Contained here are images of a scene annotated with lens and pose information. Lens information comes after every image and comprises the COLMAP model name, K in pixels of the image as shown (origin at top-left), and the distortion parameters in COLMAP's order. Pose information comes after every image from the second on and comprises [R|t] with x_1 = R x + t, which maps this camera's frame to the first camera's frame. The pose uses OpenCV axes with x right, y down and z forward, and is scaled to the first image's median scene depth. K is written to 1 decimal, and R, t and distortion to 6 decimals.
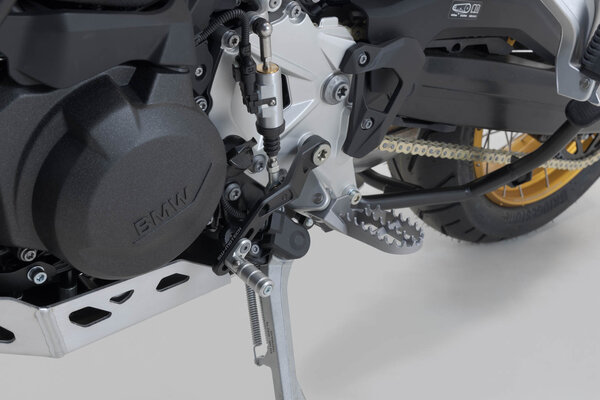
lens RADIAL K [[892.0, 0, 300.0], [0, 892.0, 200.0], [0, 0, 1]] dist [0.006525, -0.010726]
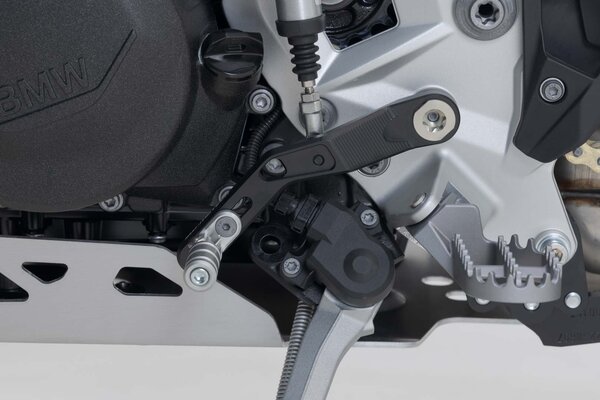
lens RADIAL K [[1756.9, 0, 300.0], [0, 1756.9, 200.0], [0, 0, 1]] dist [0.077466, -0.036735]
pose [[0.746255, 0.092871, -0.659150, 0.692884], [-0.293262, 0.934813, -0.200304, 0.240662], [0.597579, 0.342782, 0.724845, 0.183415]]
